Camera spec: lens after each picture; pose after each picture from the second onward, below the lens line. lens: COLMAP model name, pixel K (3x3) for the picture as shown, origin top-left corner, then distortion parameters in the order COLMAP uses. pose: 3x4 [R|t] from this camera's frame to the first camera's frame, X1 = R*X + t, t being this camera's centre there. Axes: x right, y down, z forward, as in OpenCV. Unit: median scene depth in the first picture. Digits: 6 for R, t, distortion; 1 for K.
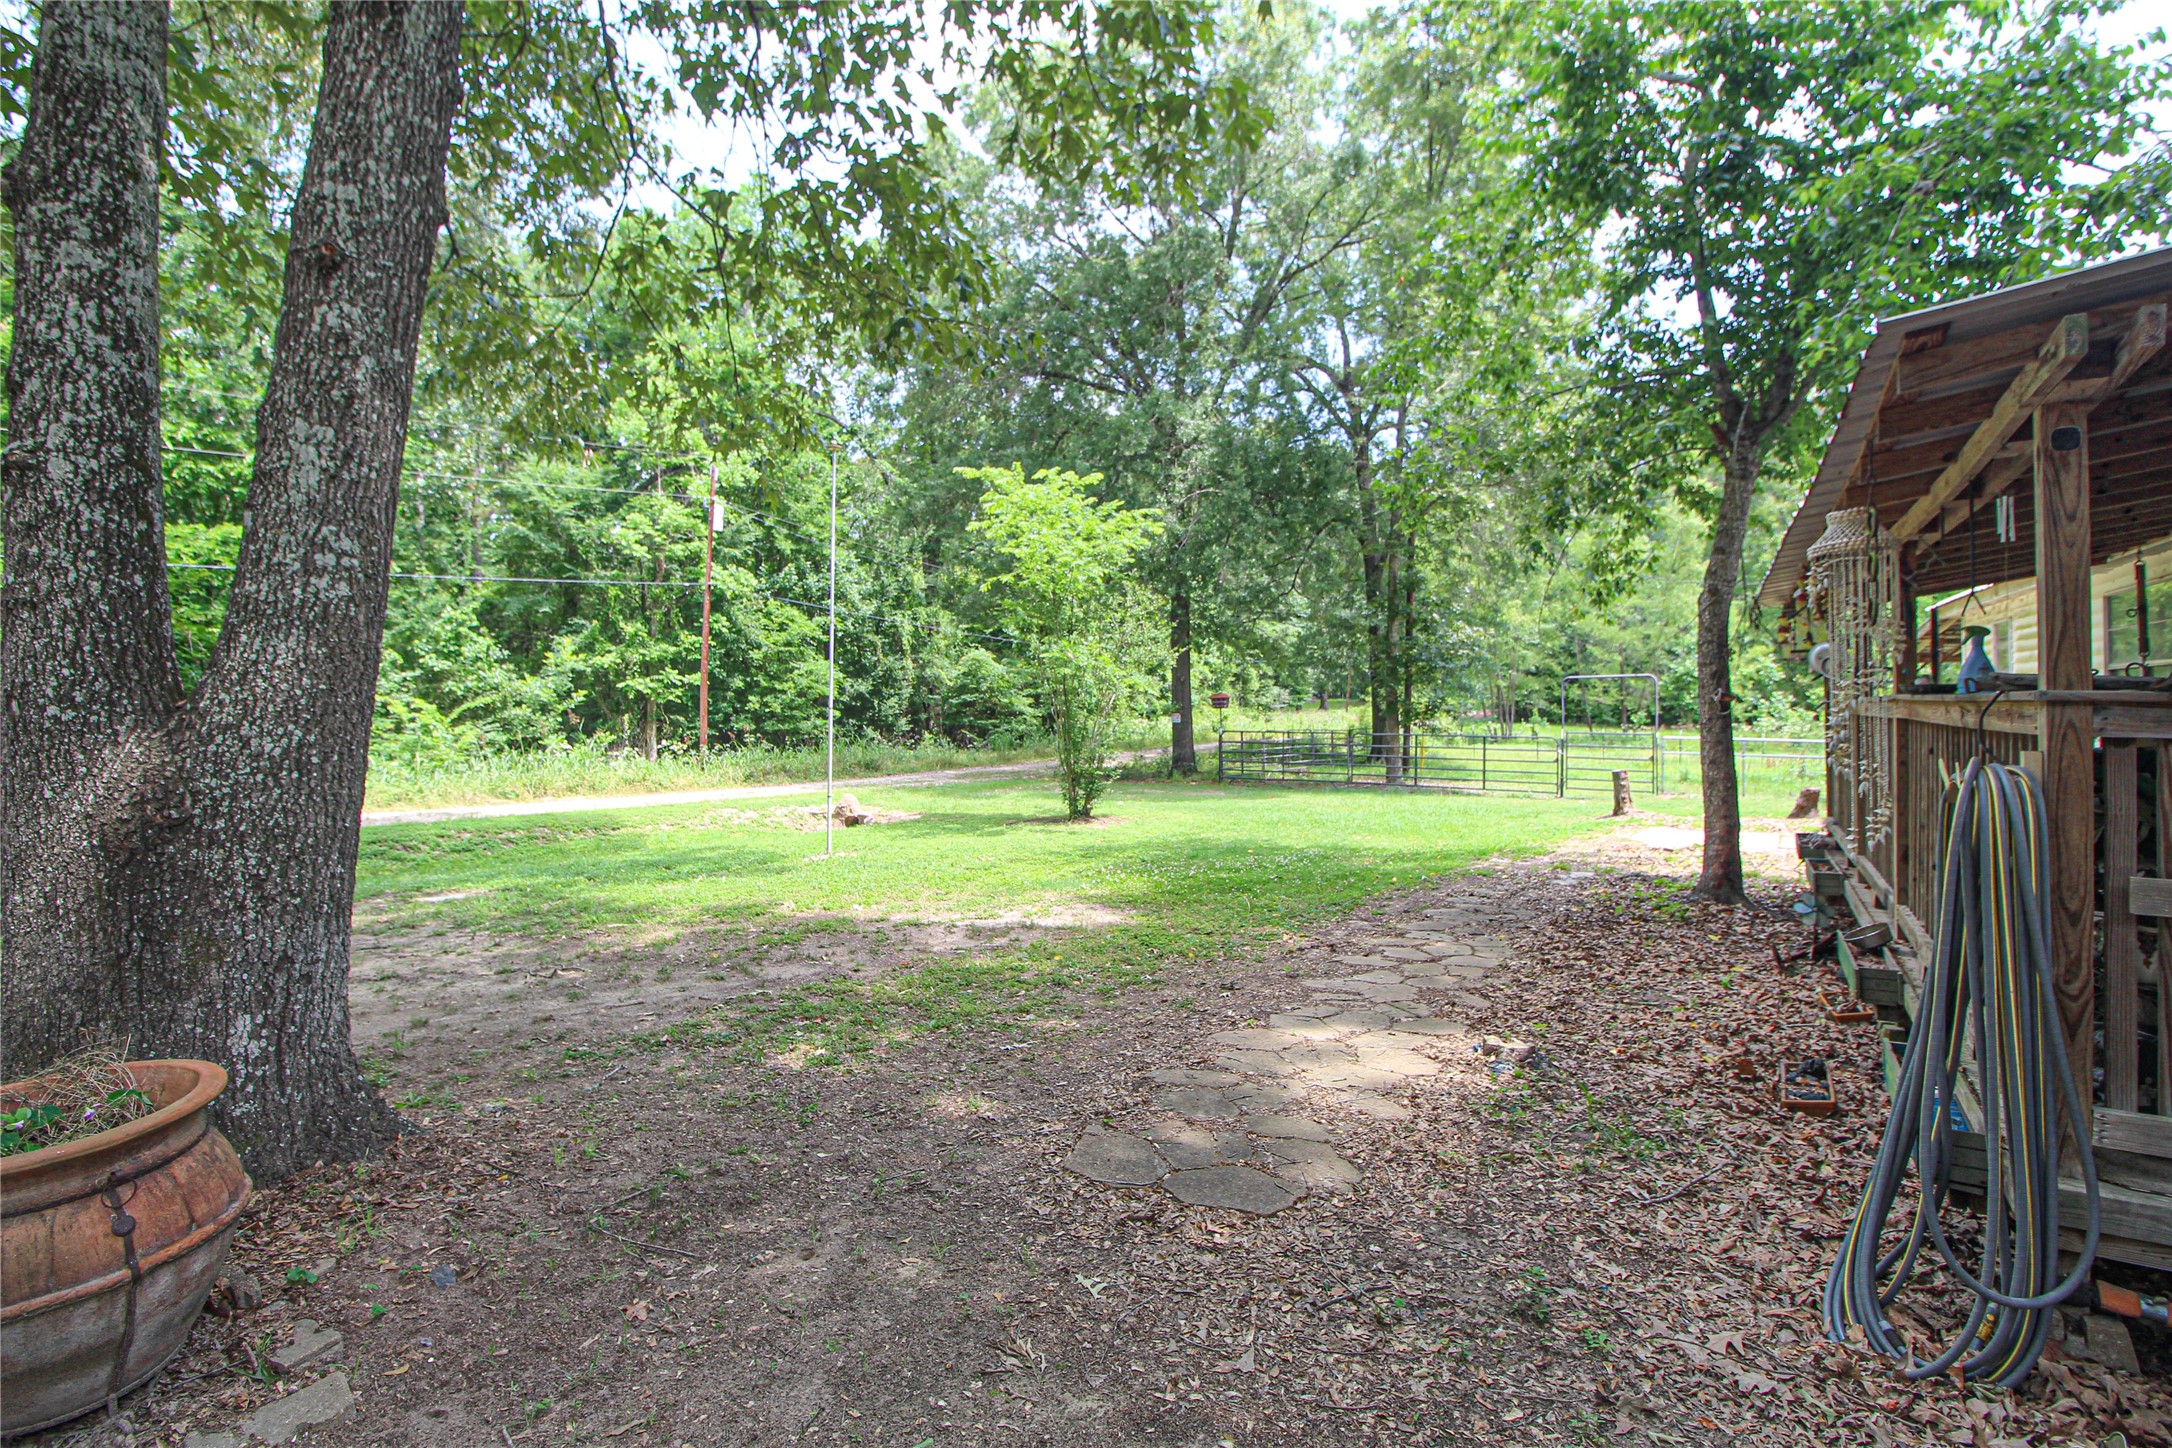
lens RADIAL K [[989.4, 0, 1090.8], [0, 989.4, 679.9], [0, 0, 1]] dist [-0.002256, -0.000168]
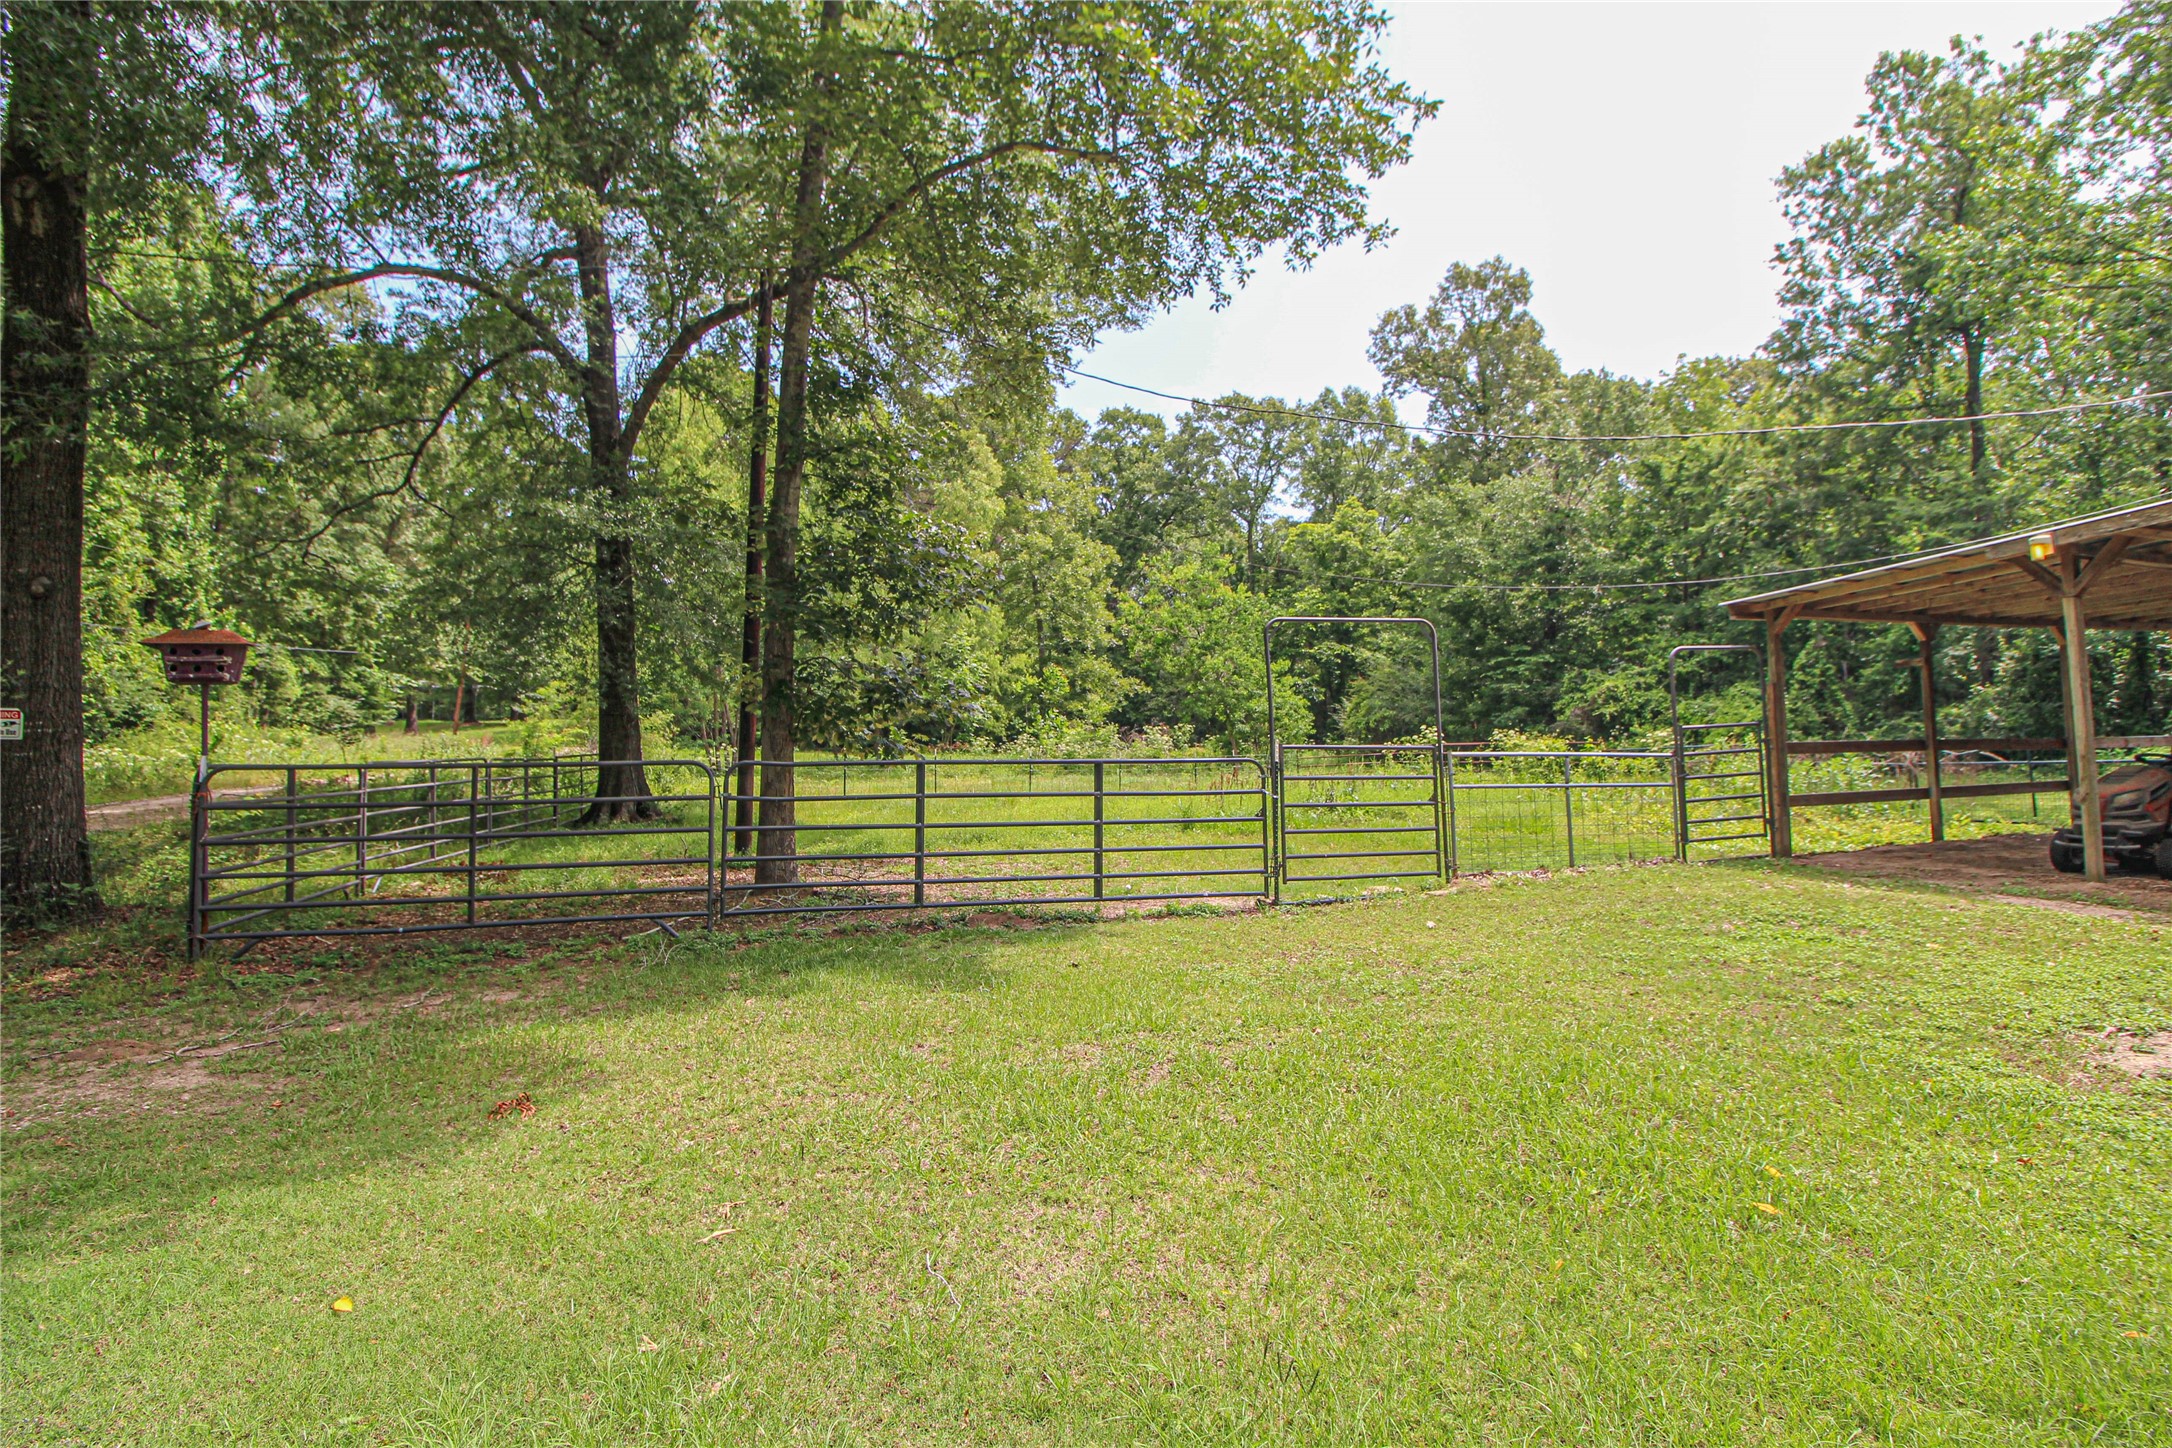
lens RADIAL K [[989.4, 0, 1090.8], [0, 989.4, 679.9], [0, 0, 1]] dist [-0.002256, -0.000168]
pose [[0.657878, 0.034813, 0.752319, 0.084004], [-0.013615, 0.999318, -0.034337, 0.033293], [-0.753001, 0.012346, 0.657903, 0.611126]]
